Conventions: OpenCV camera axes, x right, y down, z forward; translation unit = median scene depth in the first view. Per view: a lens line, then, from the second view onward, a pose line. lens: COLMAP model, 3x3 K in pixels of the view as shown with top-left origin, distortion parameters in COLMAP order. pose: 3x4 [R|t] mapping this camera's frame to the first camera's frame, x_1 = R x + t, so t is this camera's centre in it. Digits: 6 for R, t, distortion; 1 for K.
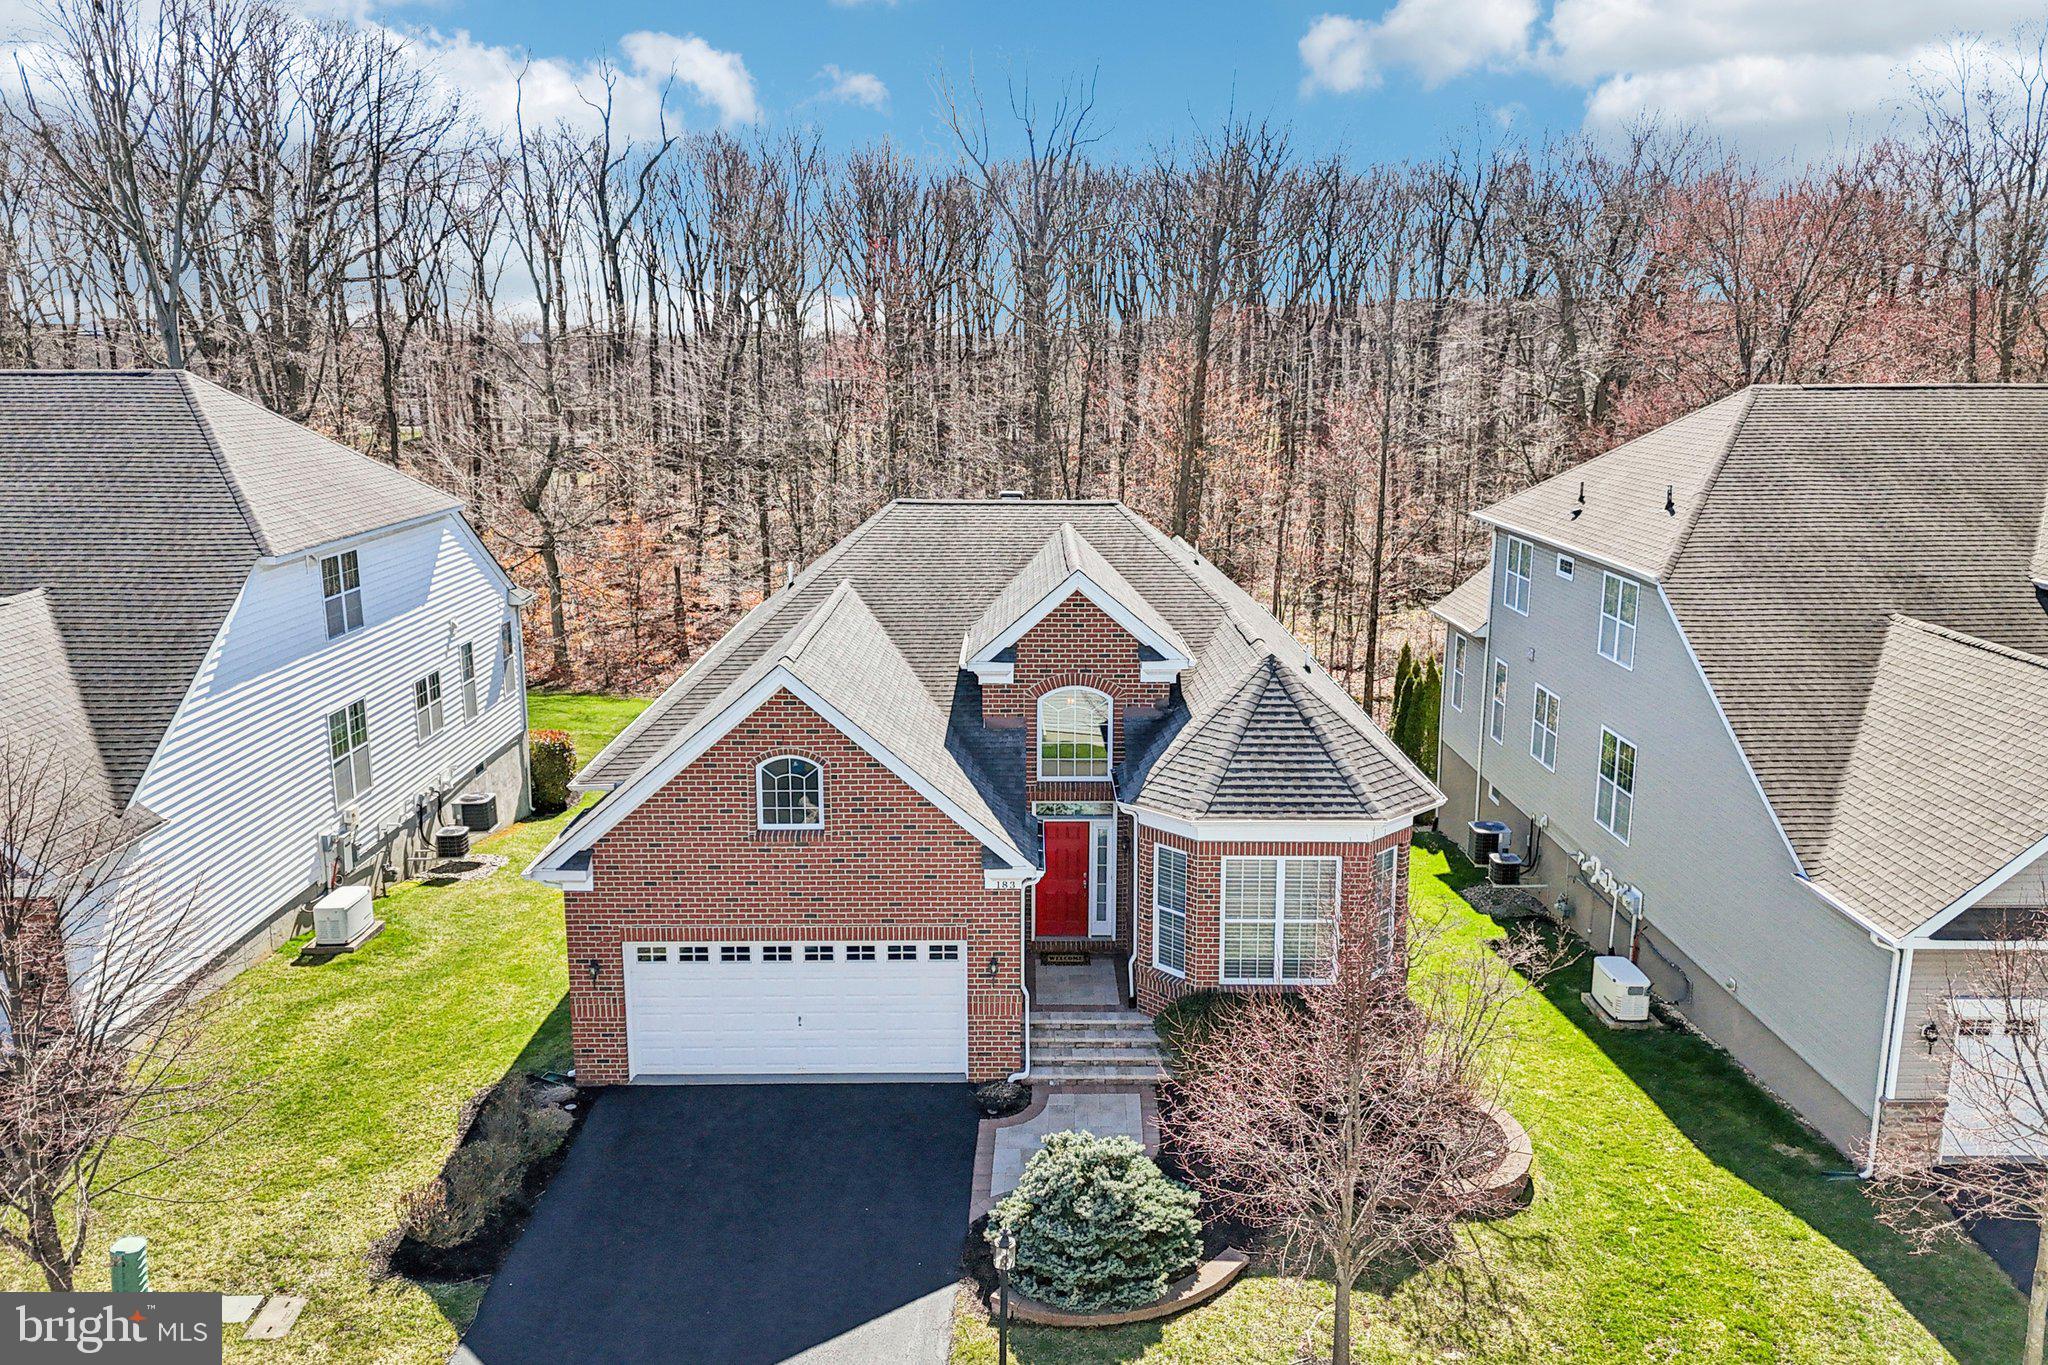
lens RADIAL K [[1486.7, 0, 1024.0], [0, 1486.7, 682.5], [0, 0, 1]] dist [0.016726, 0.002063]
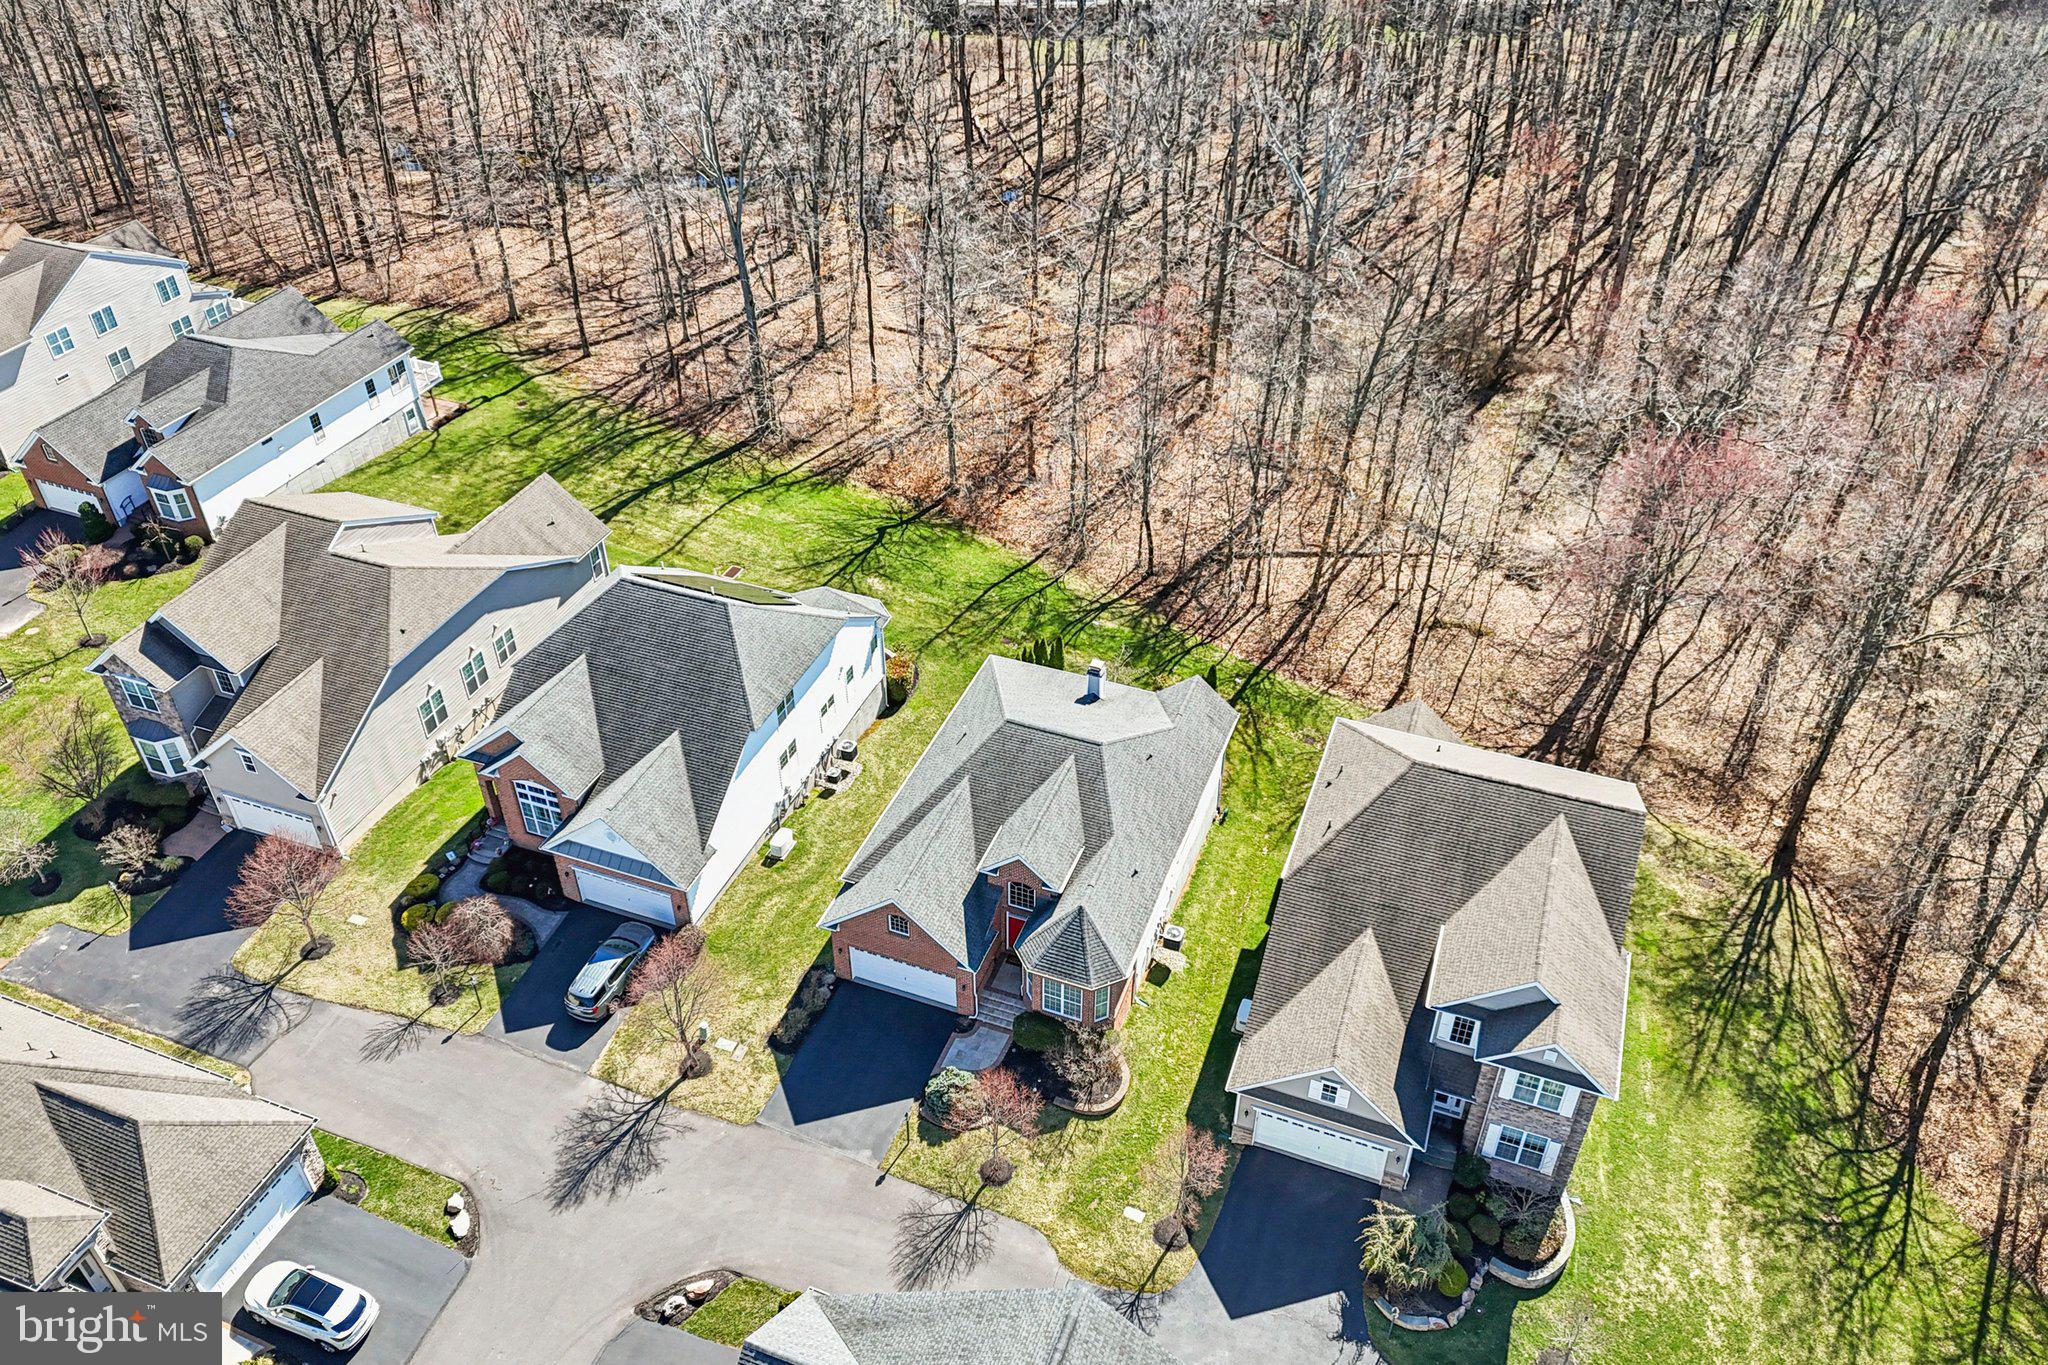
lens RADIAL K [[1486.7, 0, 1024.0], [0, 1486.7, 682.5], [0, 0, 1]] dist [0.016726, 0.002063]
pose [[0.931567, 0.226449, -0.284437, 0.814995], [-0.081307, 0.892287, 0.444087, -1.701452], [0.354363, -0.390570, 0.849636, -1.249137]]
